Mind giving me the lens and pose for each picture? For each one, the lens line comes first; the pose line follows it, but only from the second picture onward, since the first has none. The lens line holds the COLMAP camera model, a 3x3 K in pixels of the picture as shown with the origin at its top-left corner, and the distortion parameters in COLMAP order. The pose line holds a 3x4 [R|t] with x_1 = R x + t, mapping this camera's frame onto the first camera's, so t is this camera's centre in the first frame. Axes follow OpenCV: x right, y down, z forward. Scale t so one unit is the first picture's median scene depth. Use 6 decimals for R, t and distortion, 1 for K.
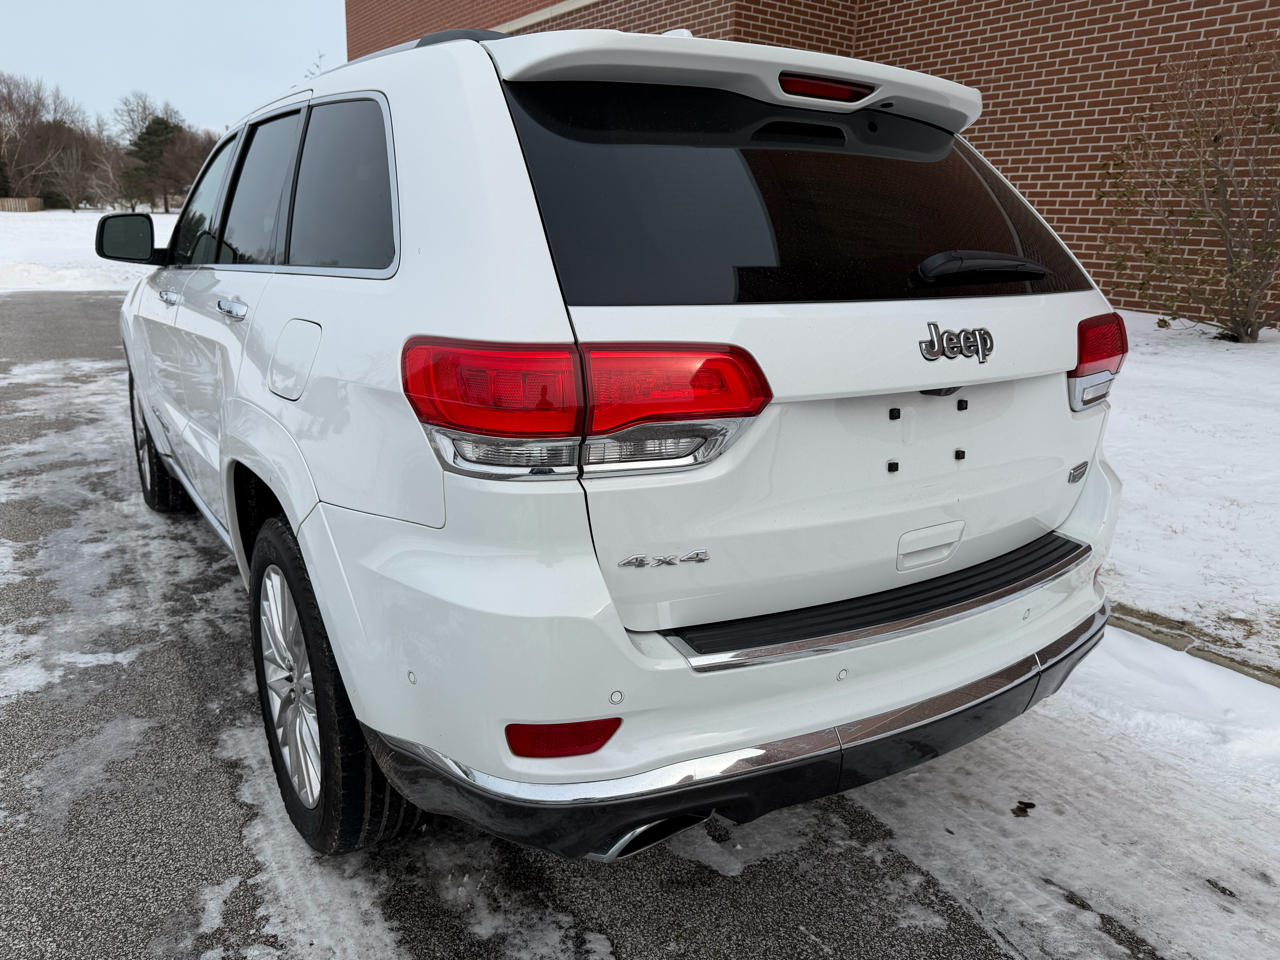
lens RADIAL K [[907.2, 0, 634.3], [0, 907.2, 482.5], [0, 0, 1]] dist [0.017655, -0.021968]
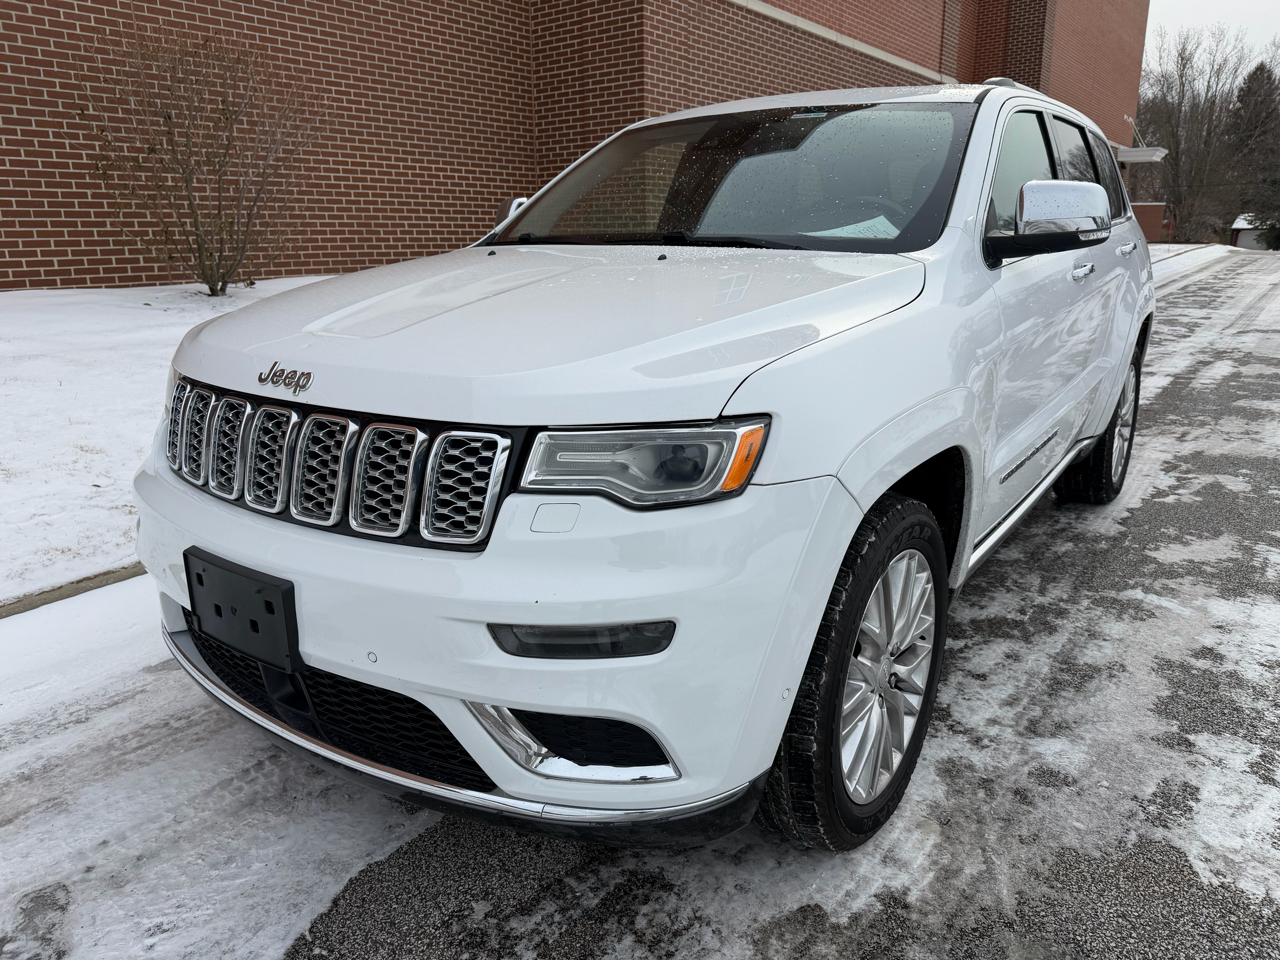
lens RADIAL K [[907.2, 0, 635.7], [0, 907.2, 481.4], [0, 0, 1]] dist [0.017655, -0.021968]
pose [[-0.358533, -0.278033, 0.891152, -1.304993], [0.250876, 0.890802, 0.378857, -0.506327], [-0.899175, 0.359402, -0.249630, 1.796304]]
